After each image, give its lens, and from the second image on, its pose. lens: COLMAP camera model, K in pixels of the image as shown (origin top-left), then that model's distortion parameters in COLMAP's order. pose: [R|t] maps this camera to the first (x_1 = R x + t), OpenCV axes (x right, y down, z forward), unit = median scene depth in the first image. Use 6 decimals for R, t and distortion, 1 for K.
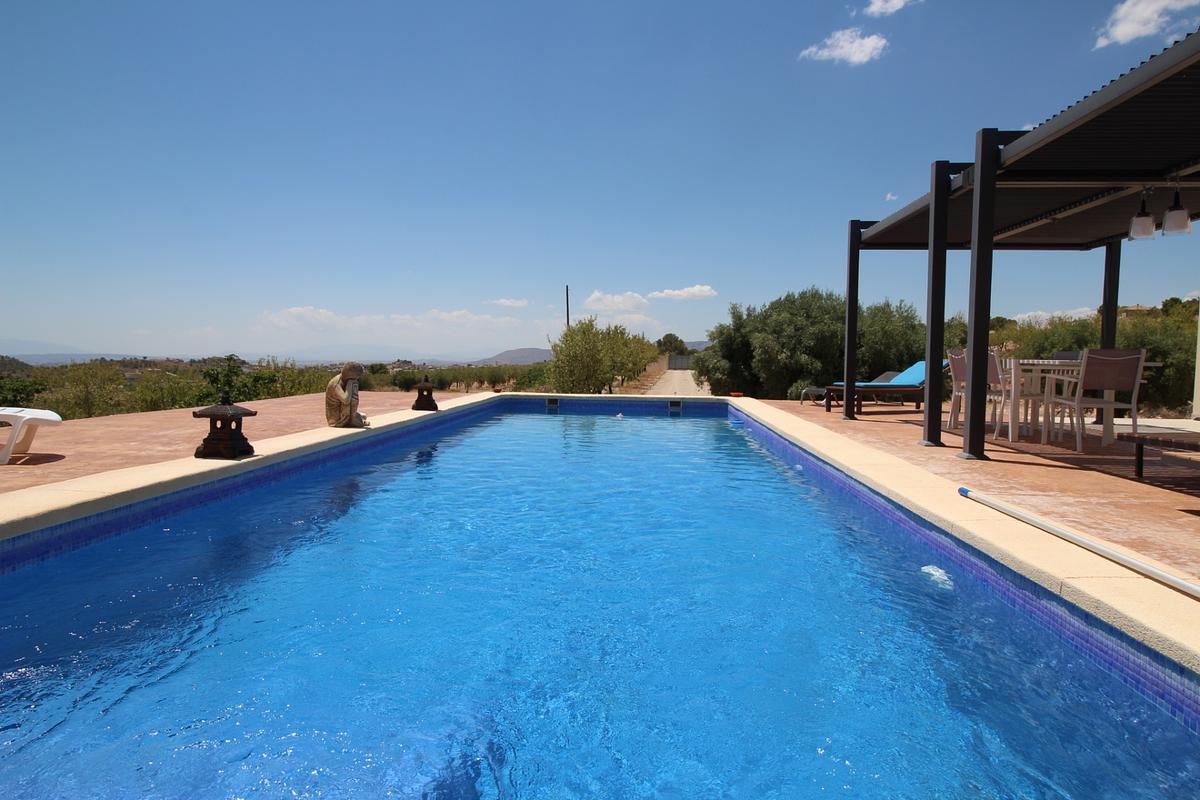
lens RADIAL K [[729.1, 0, 600.0], [0, 729.1, 400.0], [0, 0, 1]] dist [-0.001173, -0.002019]
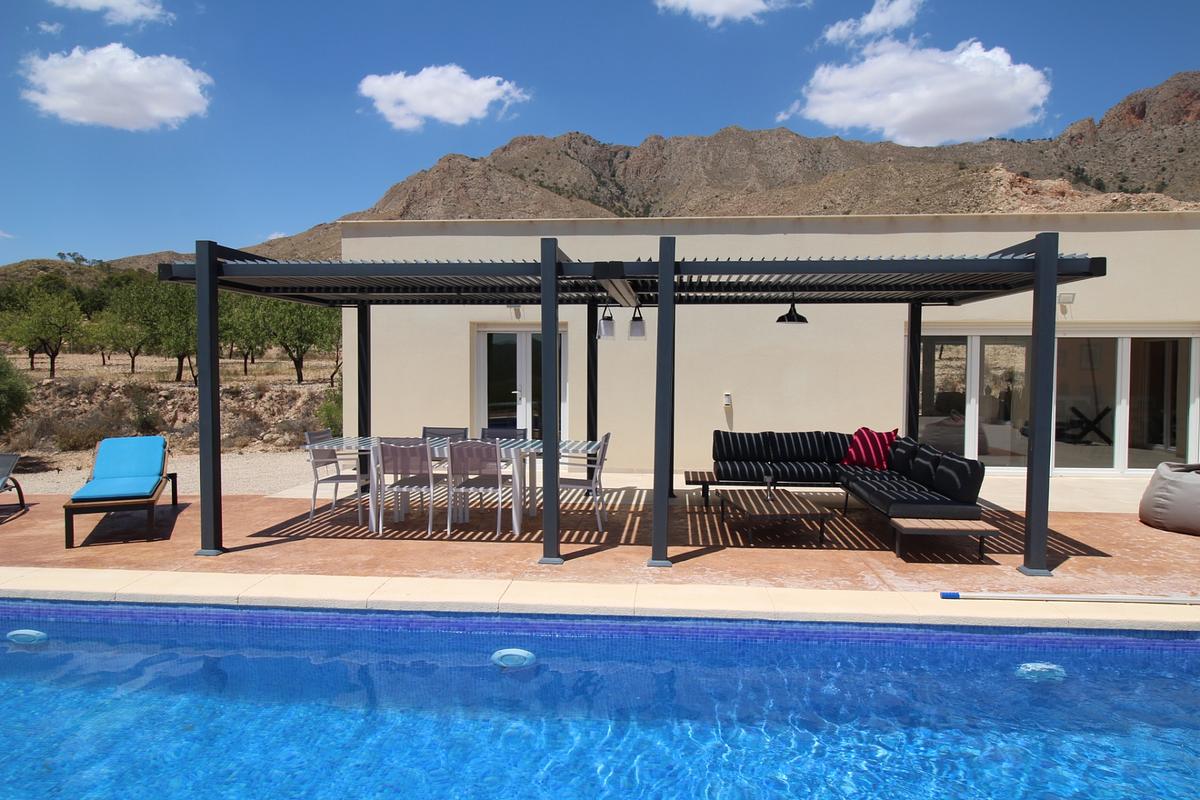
lens RADIAL K [[763.6, 0, 600.0], [0, 763.6, 400.0], [0, 0, 1]] dist [0.003828, -0.000462]
pose [[0.008365, -0.061259, 0.998087, -0.395597], [0.053037, 0.996744, 0.060732, -0.159693], [-0.998558, 0.052427, 0.011586, 0.796799]]
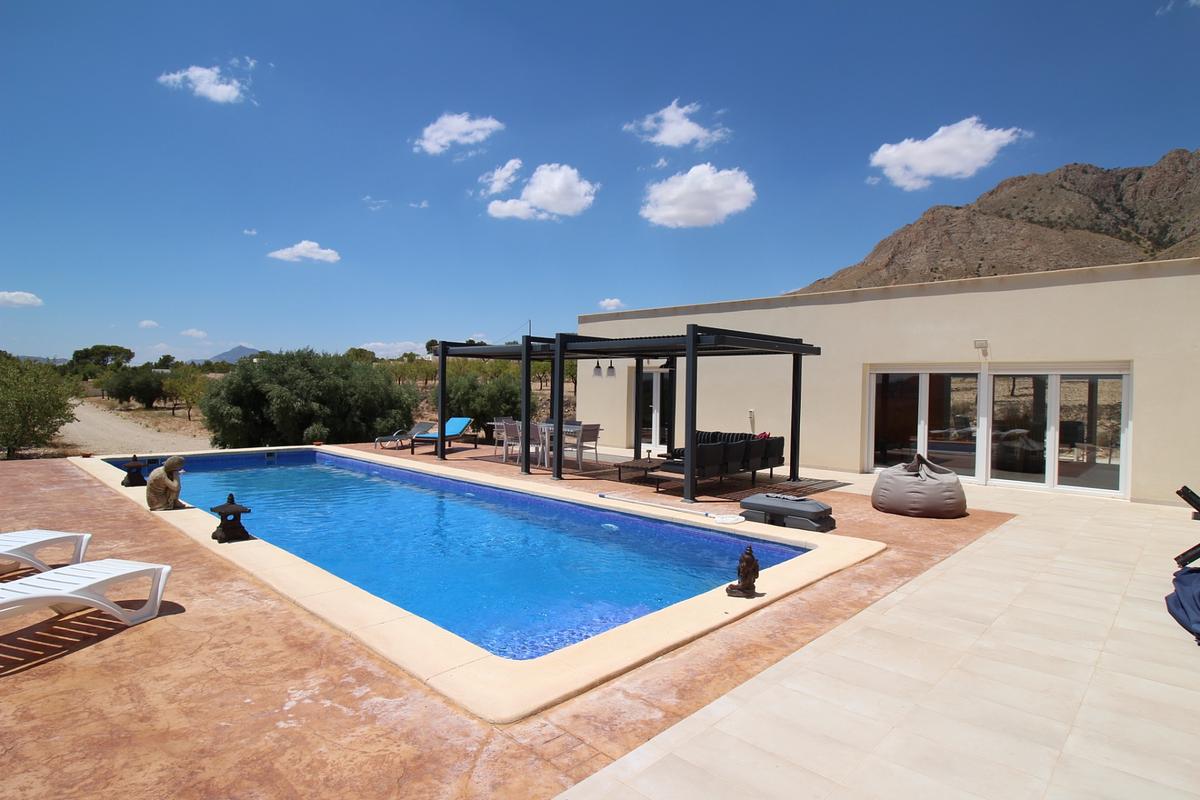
lens RADIAL K [[626.6, 0, 602.3], [0, 626.6, 384.3], [0, 0, 1]] dist [-0.001413, -0.012417]
pose [[0.635066, 0.000214, 0.772458, -0.645981], [0.037345, 0.998822, -0.030979, -0.106620], [-0.771555, 0.048521, 0.634310, -0.241492]]
